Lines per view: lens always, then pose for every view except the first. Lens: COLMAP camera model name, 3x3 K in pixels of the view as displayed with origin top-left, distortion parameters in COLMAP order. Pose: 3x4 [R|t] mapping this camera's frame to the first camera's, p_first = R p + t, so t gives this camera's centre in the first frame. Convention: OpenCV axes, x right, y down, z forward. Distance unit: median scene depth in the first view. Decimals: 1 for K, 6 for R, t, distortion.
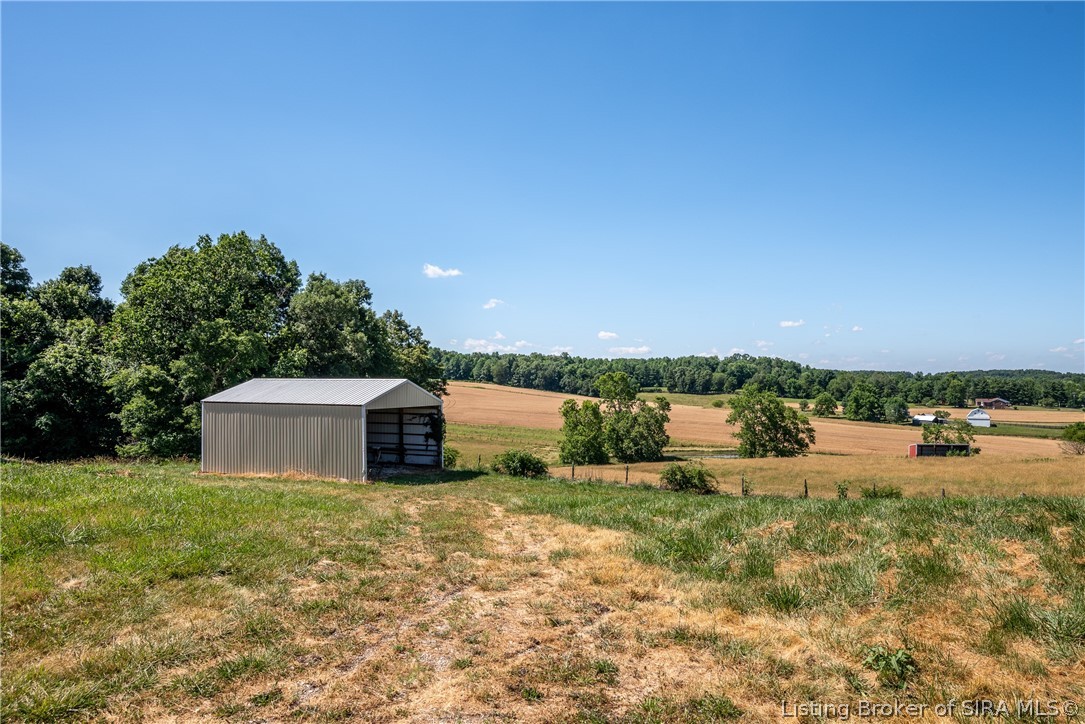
lens RADIAL K [[689.0, 0, 534.1], [0, 689.0, 386.8], [0, 0, 1]] dist [-0.003479, 0.000910]
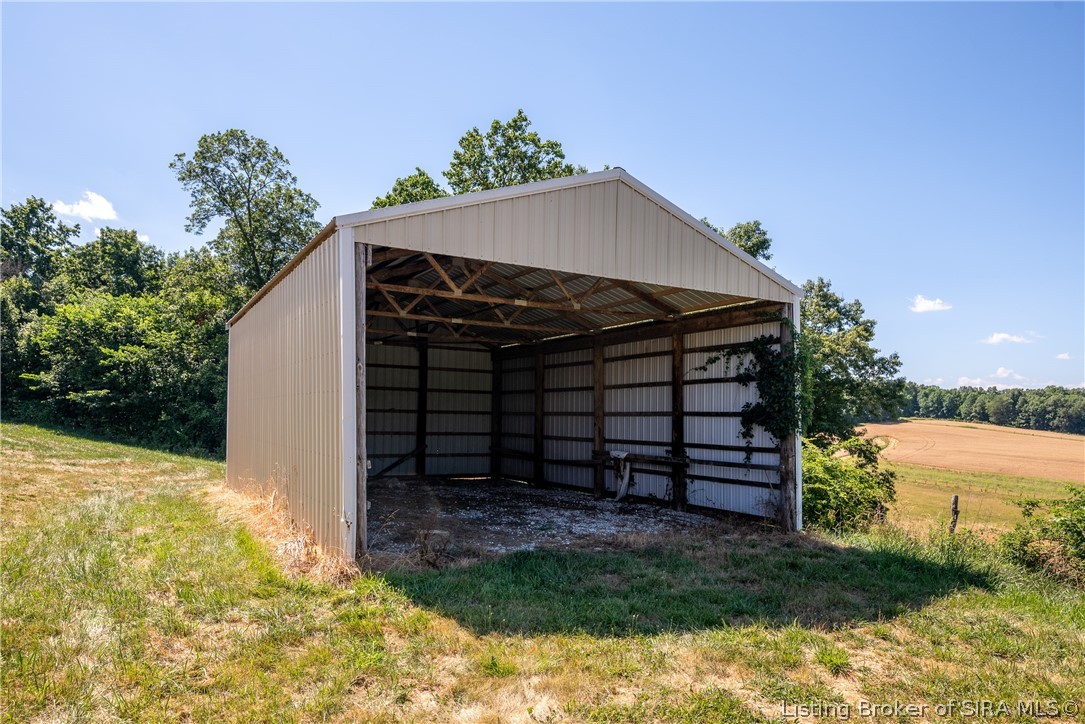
lens RADIAL K [[689.0, 0, 551.8], [0, 689.0, 407.8], [0, 0, 1]] dist [-0.003479, 0.000910]
pose [[0.811024, -0.000232, -0.585012, -0.029213], [-0.017056, 0.999565, -0.024041, 0.043287], [0.584764, 0.029476, 0.810668, 0.406906]]
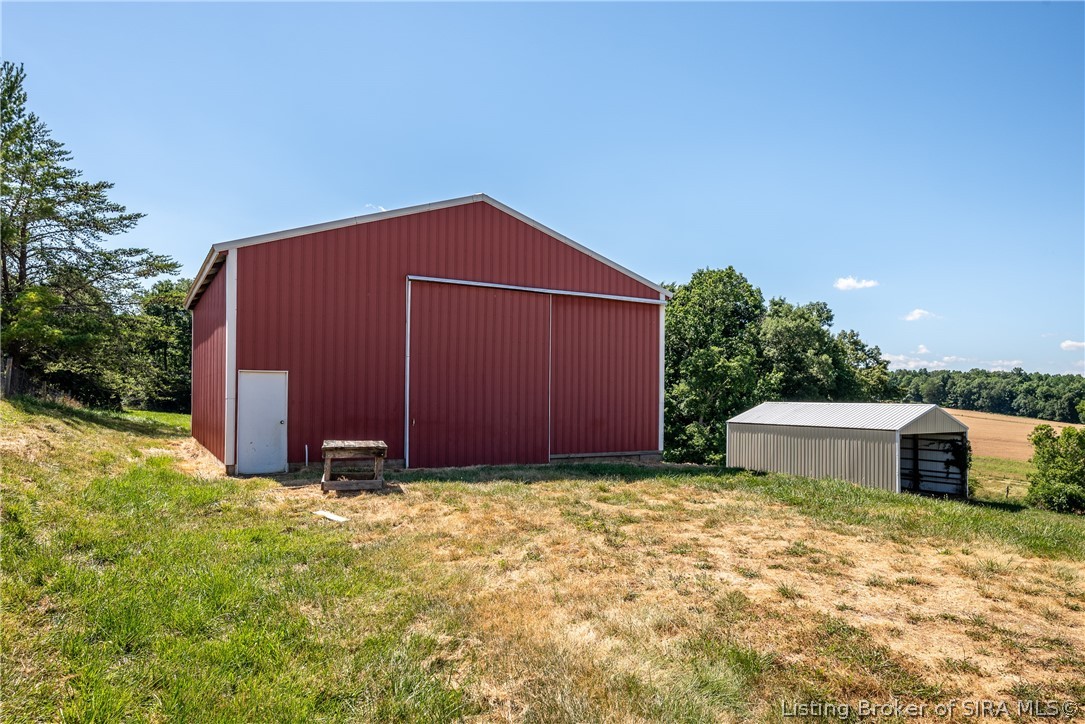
lens RADIAL K [[689.0, 0, 559.2], [0, 689.0, 387.8], [0, 0, 1]] dist [-0.003479, 0.000910]
pose [[0.859361, -0.001696, -0.511366, -0.074472], [-0.011508, 0.999677, -0.022653, -0.003357], [0.511239, 0.025352, 0.859064, -0.060897]]
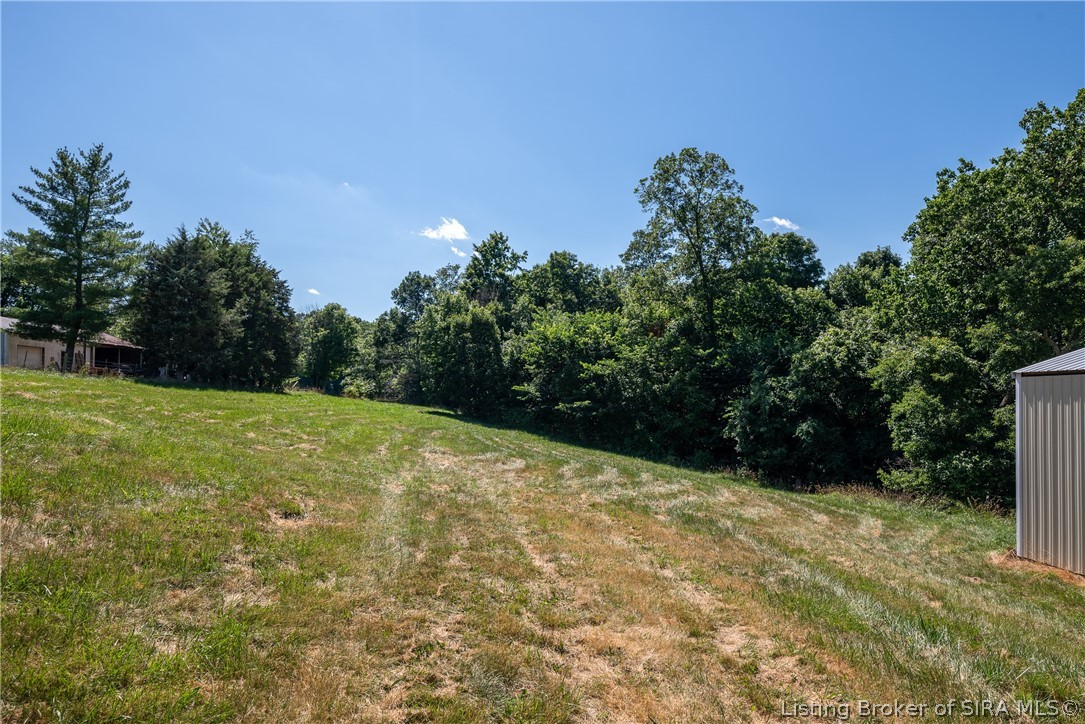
lens RADIAL K [[689.0, 0, 557.0], [0, 689.0, 376.9], [0, 0, 1]] dist [-0.003479, 0.000910]
pose [[0.478396, -0.029088, -0.877662, -0.140177], [-0.018628, 0.998890, -0.043260, 0.023836], [0.877947, 0.037045, 0.477323, 0.310622]]
